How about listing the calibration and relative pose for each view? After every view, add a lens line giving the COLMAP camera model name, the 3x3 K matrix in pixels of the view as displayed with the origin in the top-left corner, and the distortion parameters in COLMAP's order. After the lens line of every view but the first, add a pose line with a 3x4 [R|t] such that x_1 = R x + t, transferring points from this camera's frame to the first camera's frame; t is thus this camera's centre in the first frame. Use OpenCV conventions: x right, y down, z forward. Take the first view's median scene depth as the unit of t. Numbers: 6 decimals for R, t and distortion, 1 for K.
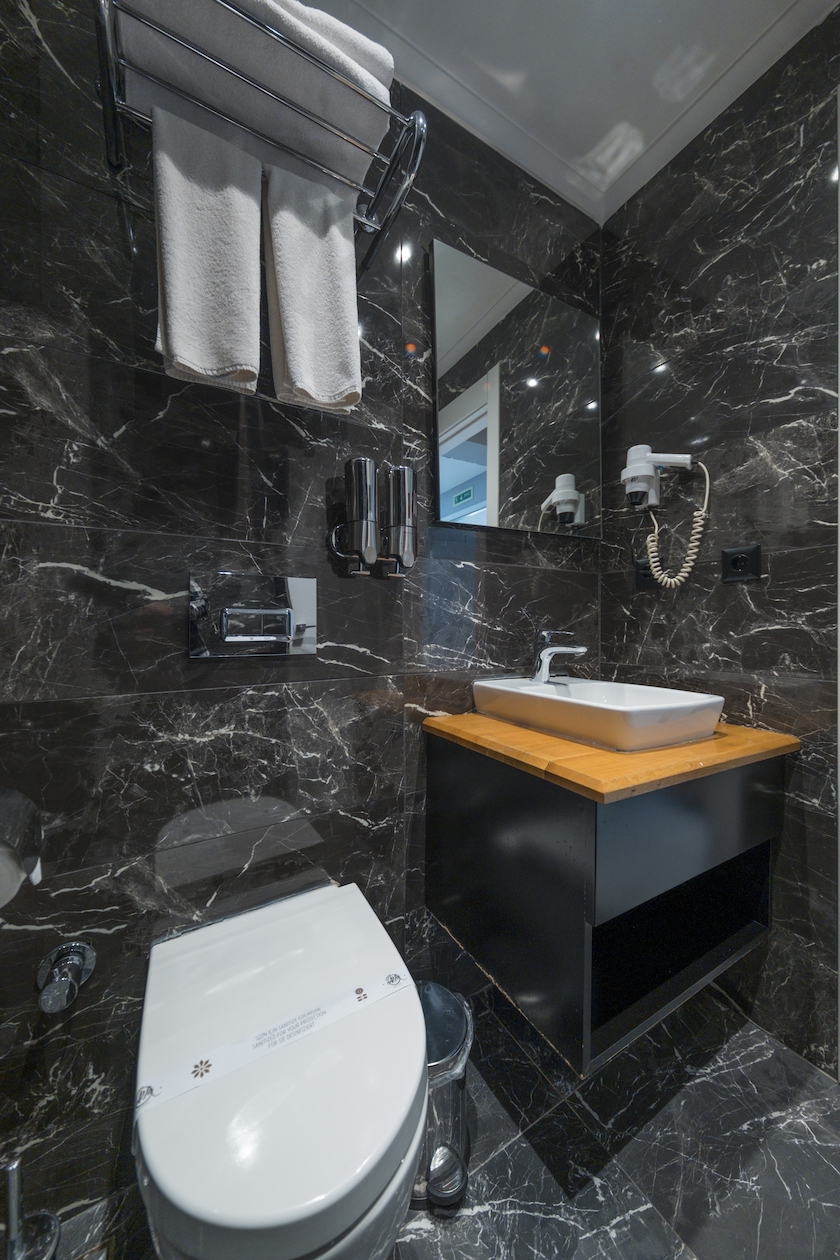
lens RADIAL K [[425.8, 0, 416.0], [0, 425.8, 627.5], [0, 0, 1]] dist [0.002147, -0.000416]
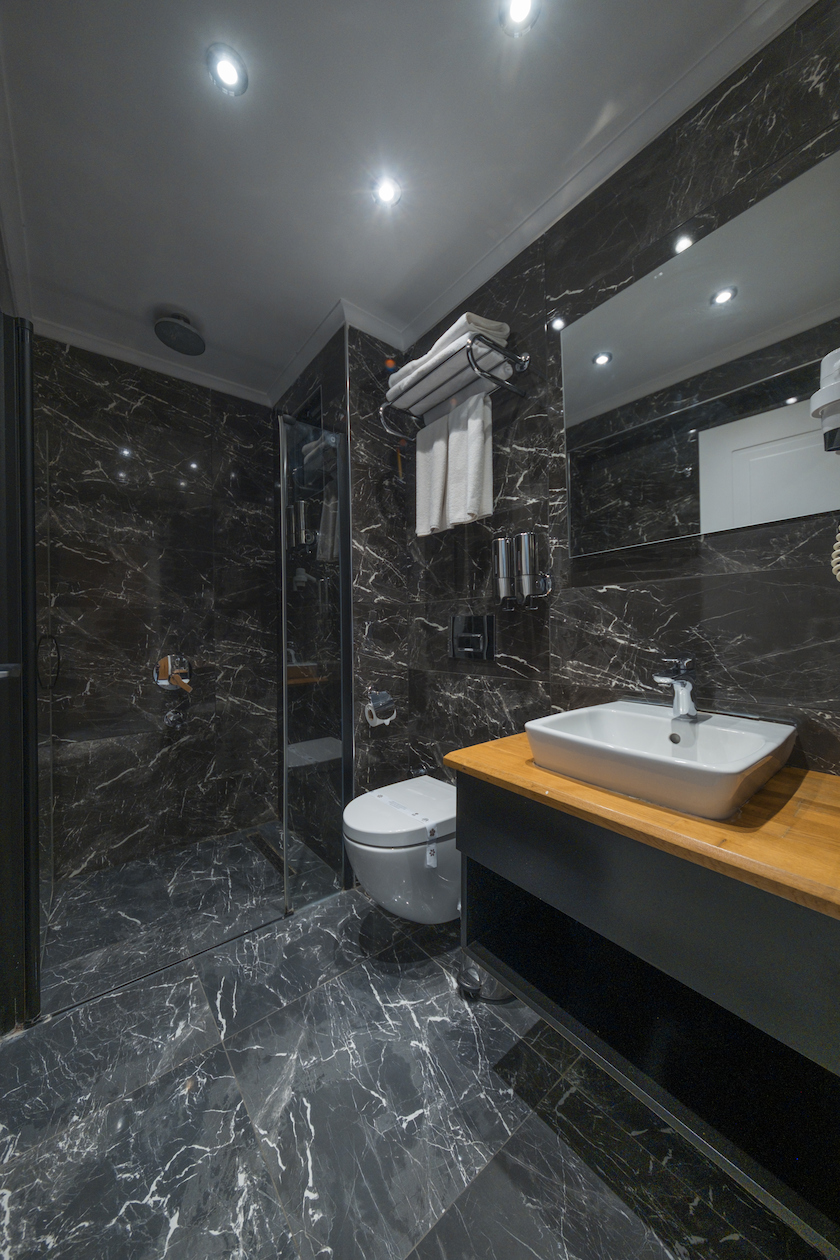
lens RADIAL K [[425.8, 0, 416.4], [0, 425.8, 630.7], [0, 0, 1]] dist [0.002147, -0.000416]
pose [[0.155978, 0.000754, -0.987760, 1.192386], [0.005793, 0.999982, 0.001678, -0.051434], [0.987744, -0.005984, 0.155971, 0.392280]]
